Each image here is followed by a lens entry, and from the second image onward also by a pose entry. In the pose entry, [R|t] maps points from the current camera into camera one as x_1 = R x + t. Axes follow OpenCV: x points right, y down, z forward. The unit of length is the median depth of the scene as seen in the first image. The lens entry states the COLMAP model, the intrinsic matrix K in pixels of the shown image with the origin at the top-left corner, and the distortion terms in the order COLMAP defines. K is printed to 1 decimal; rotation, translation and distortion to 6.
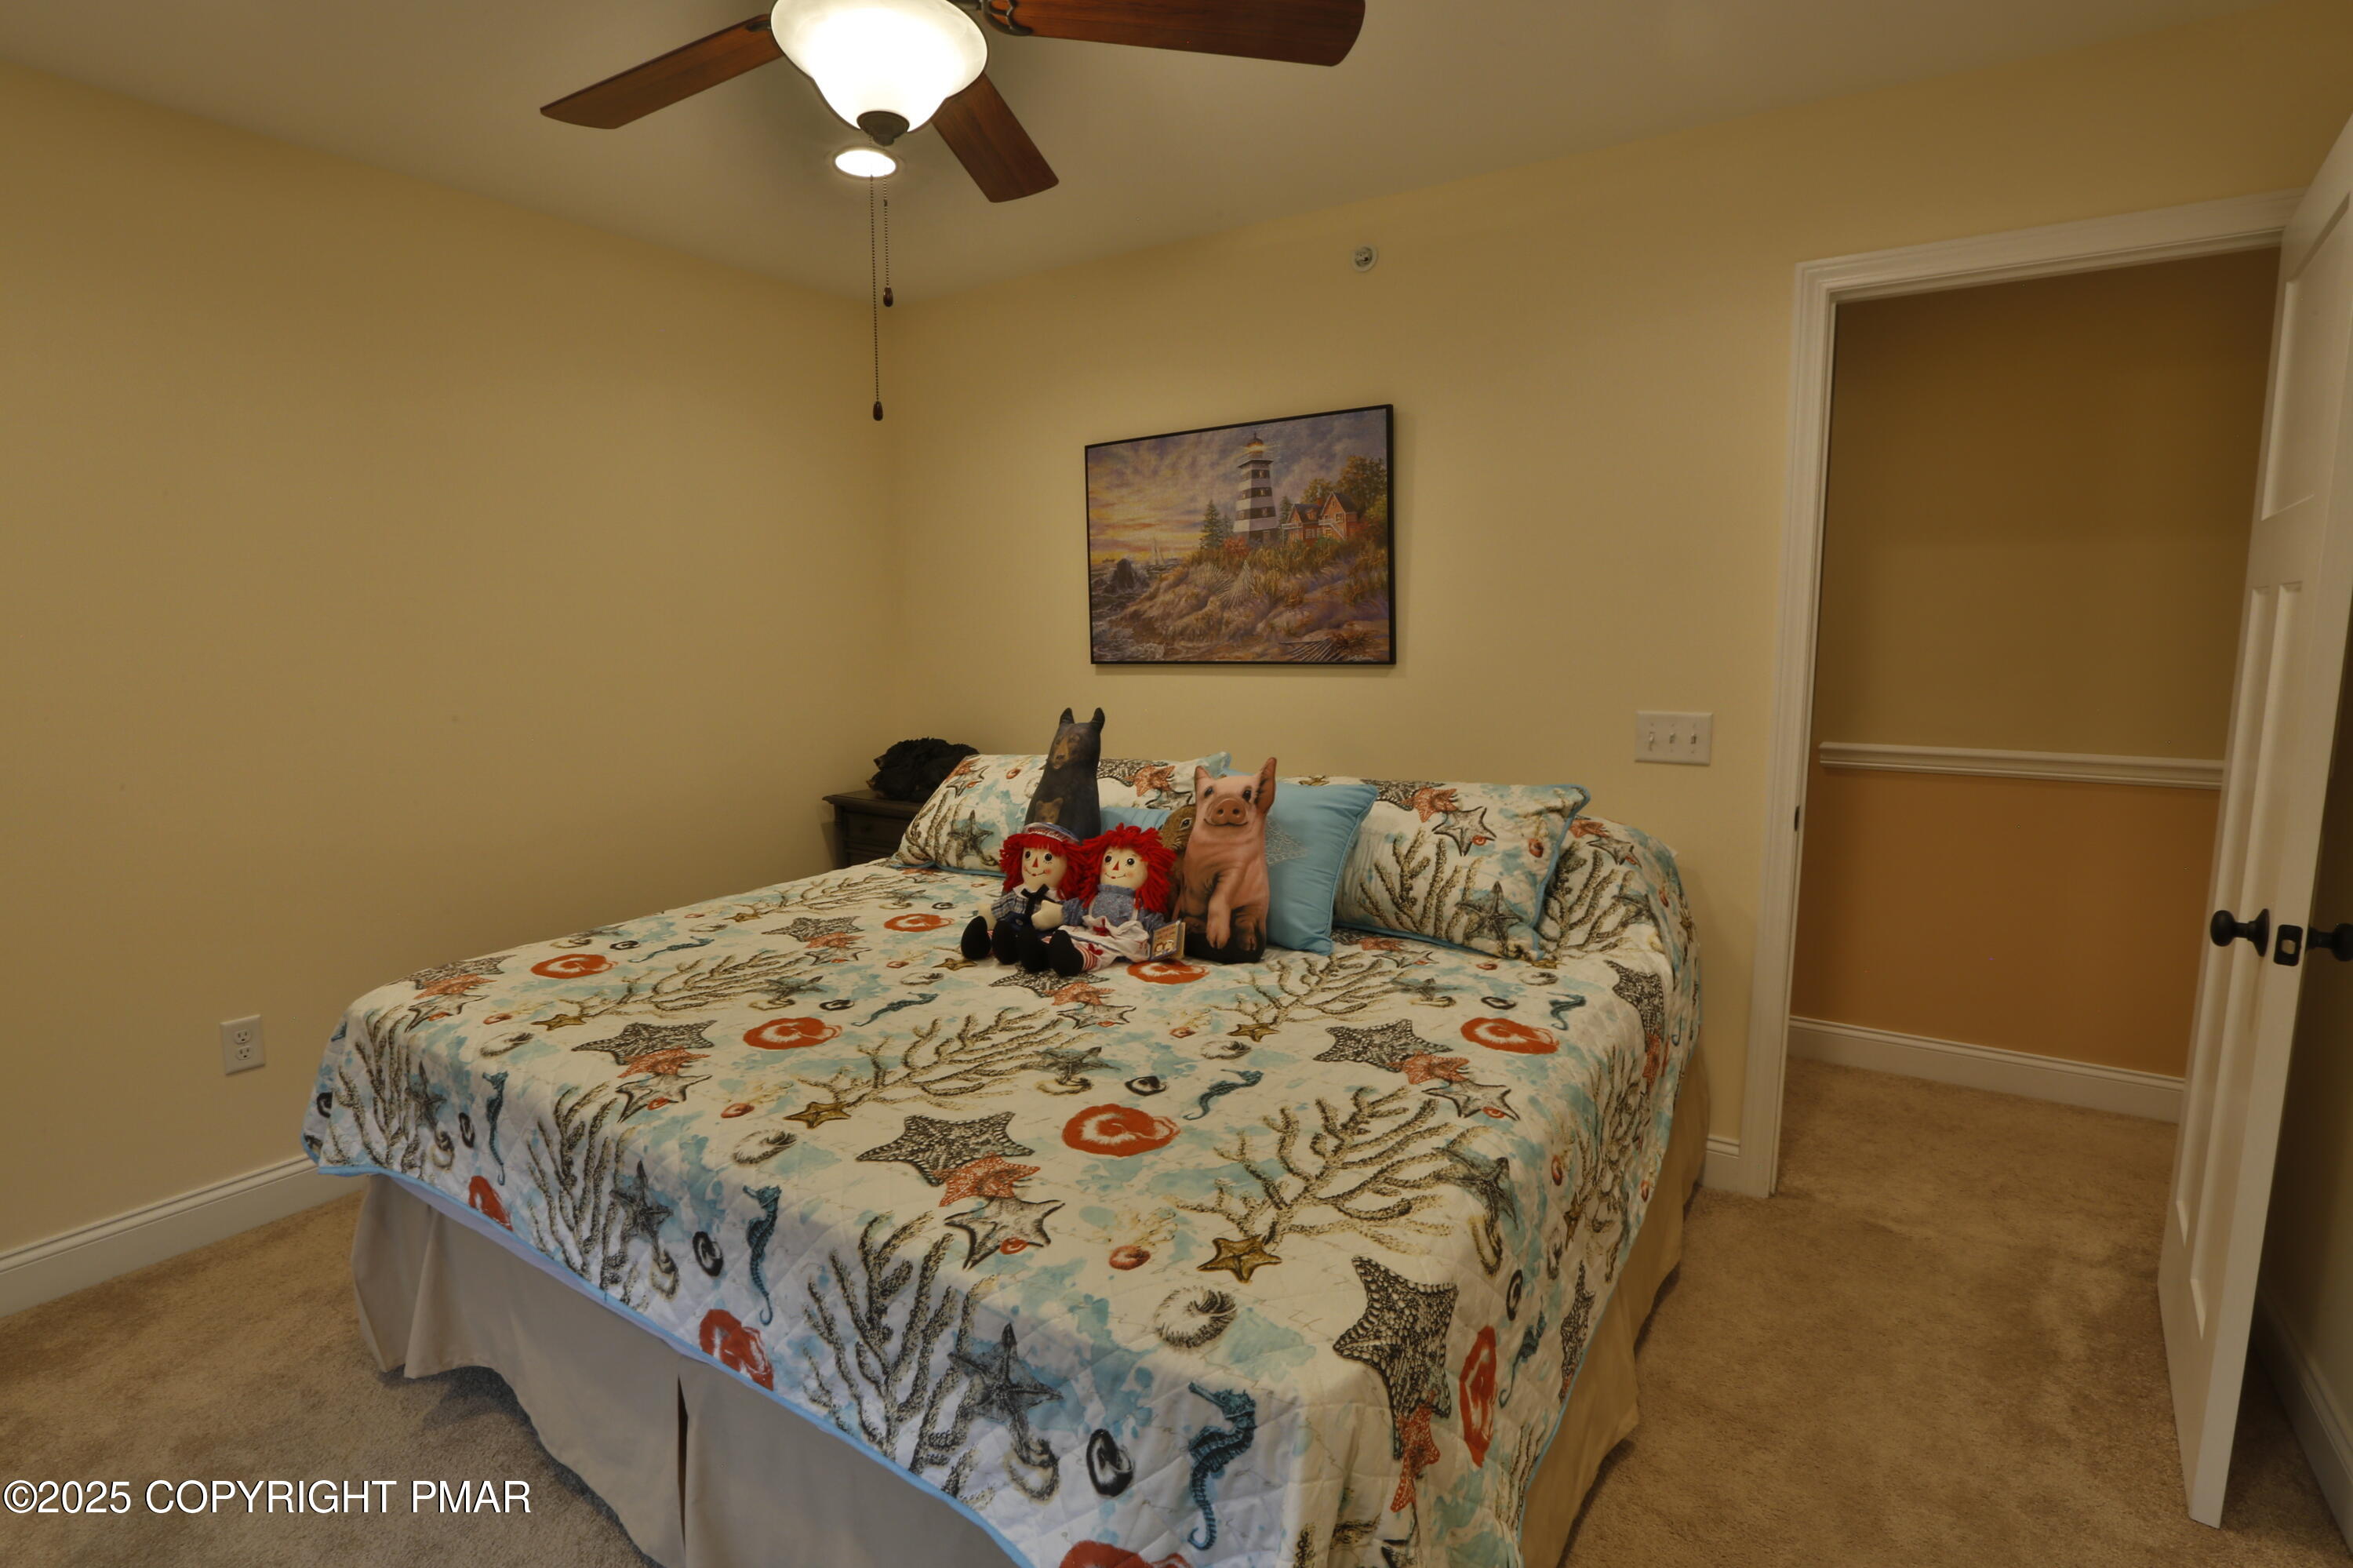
lens RADIAL K [[1123.0, 0, 1152.4], [0, 1123.0, 775.6], [0, 0, 1]] dist [-0.047649, 0.002648]
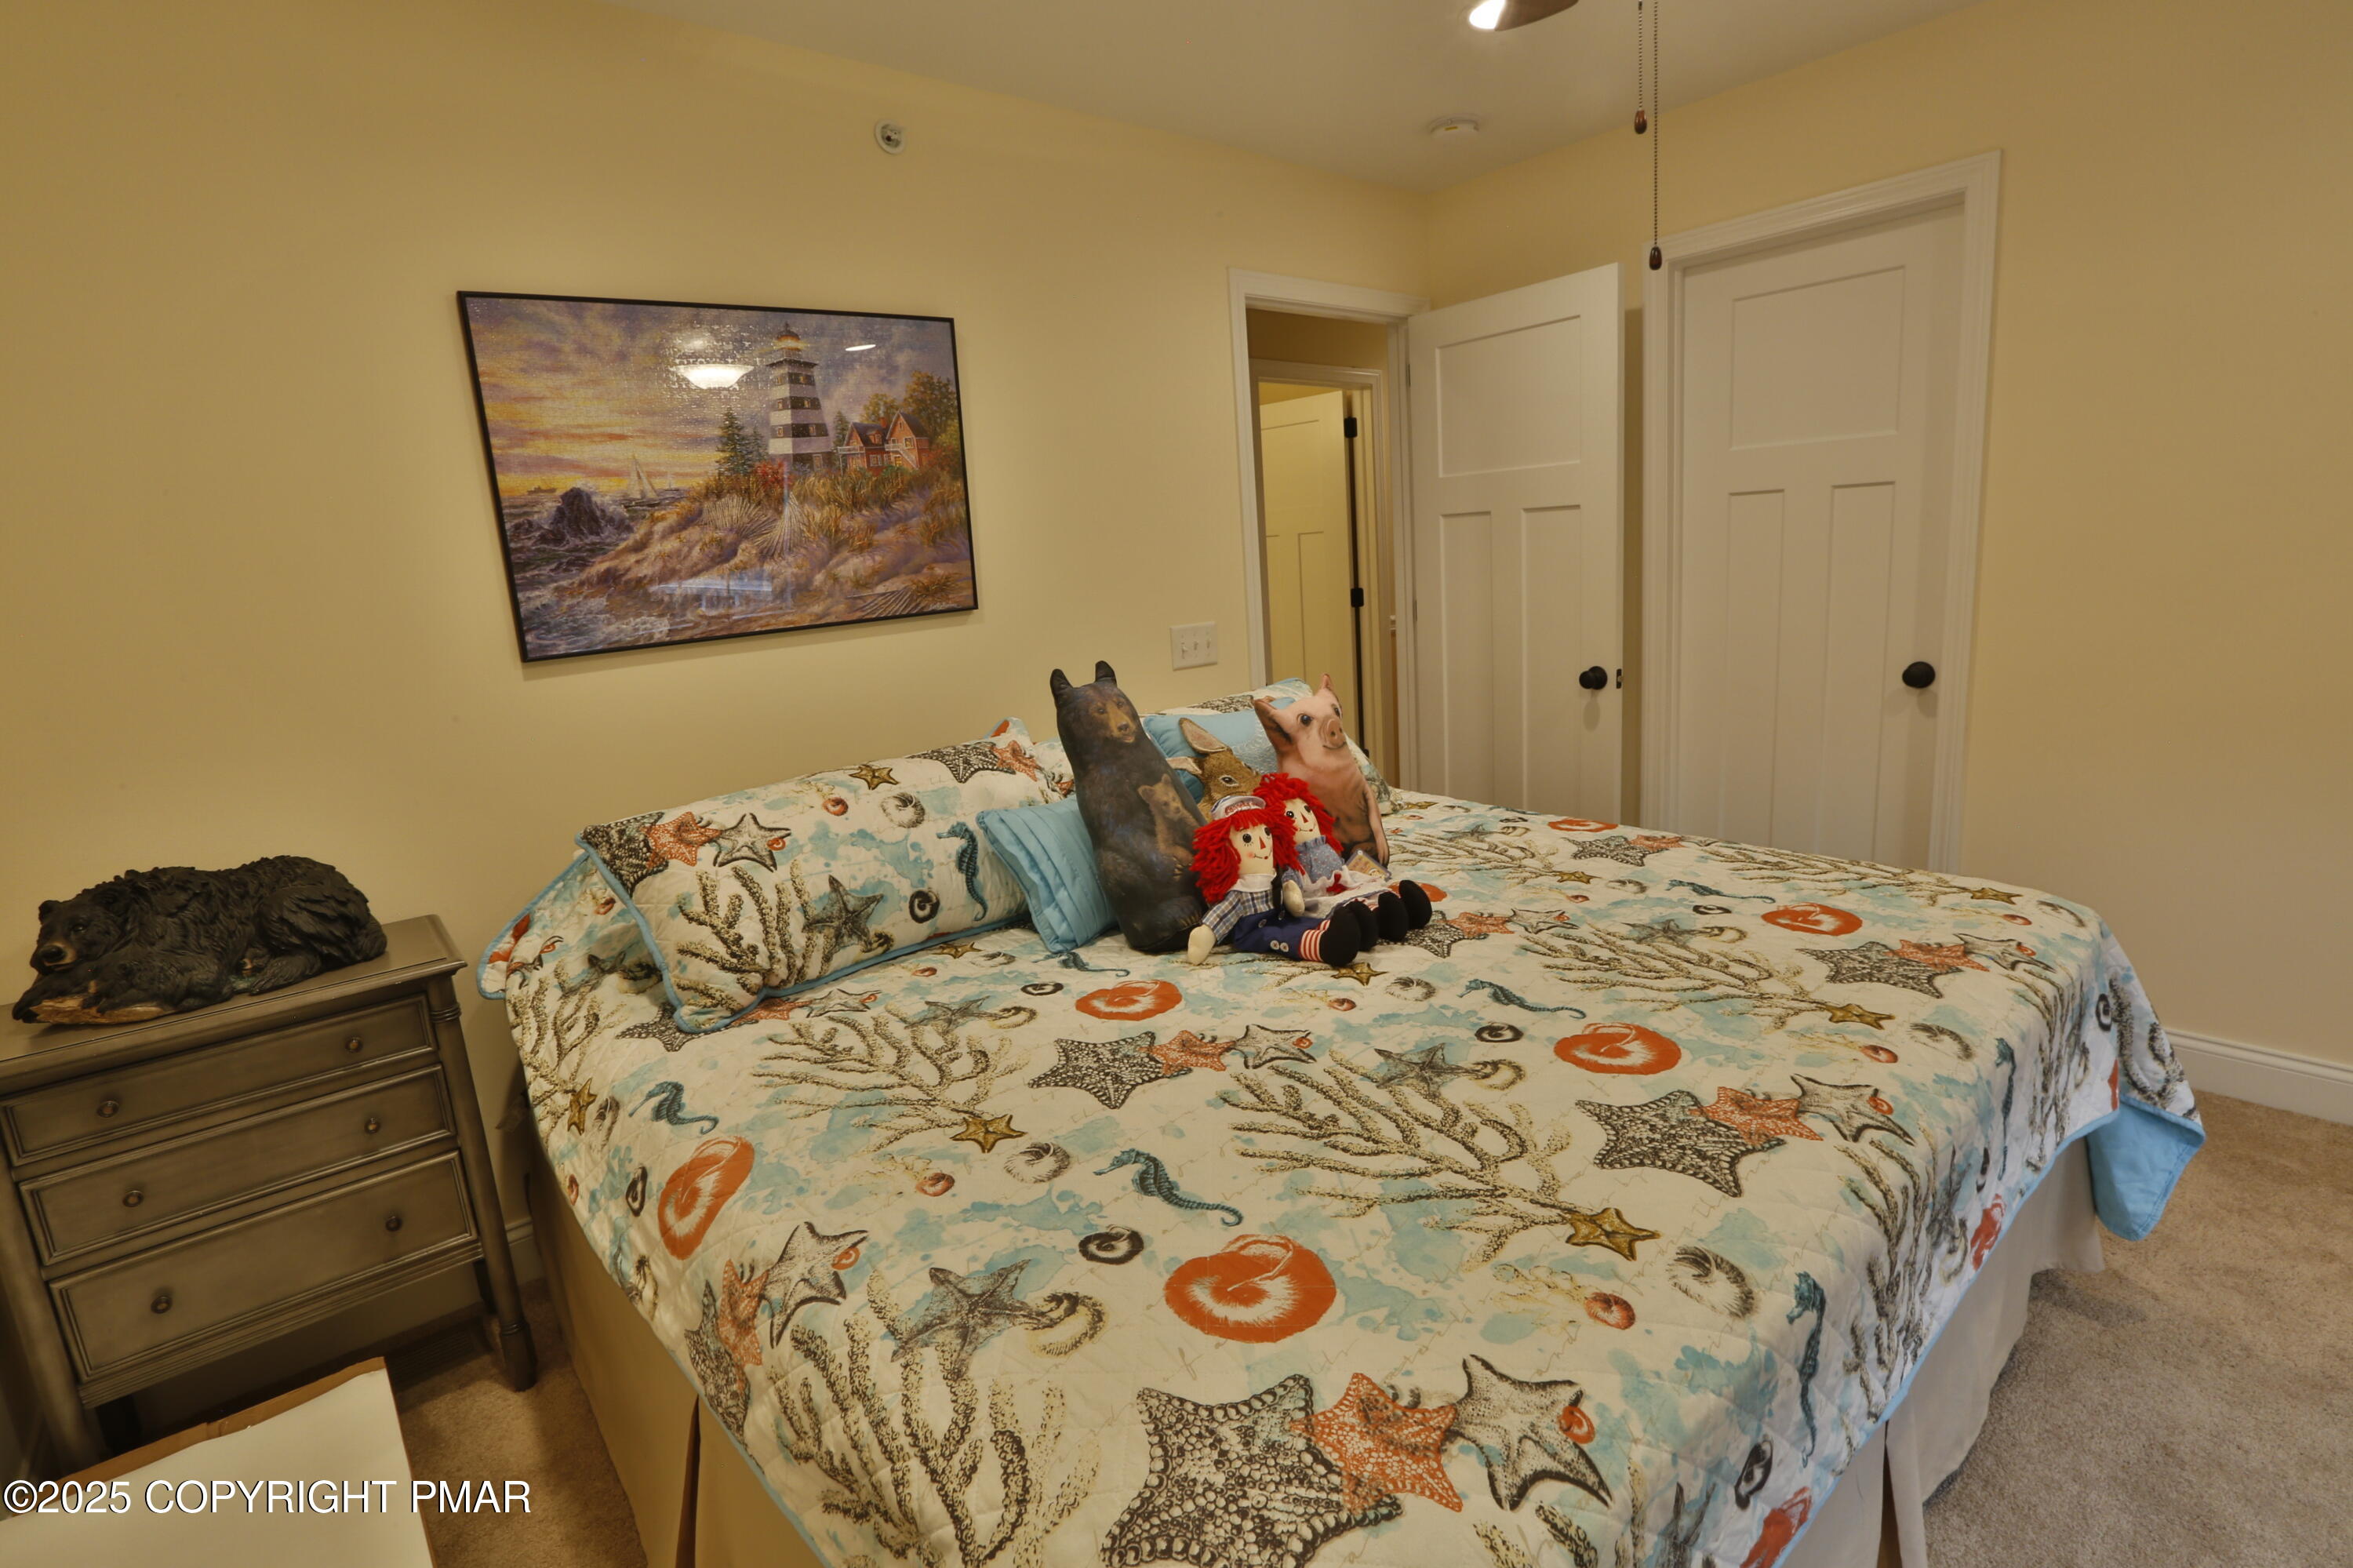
lens RADIAL K [[1123.0, 0, 1153.6], [0, 1123.0, 784.6], [0, 0, 1]] dist [-0.047649, 0.002648]
pose [[0.285462, -0.204813, 0.936249, -0.608359], [0.192789, 0.969201, 0.153239, -0.070304], [-0.938799, 0.136755, 0.316156, 0.572862]]
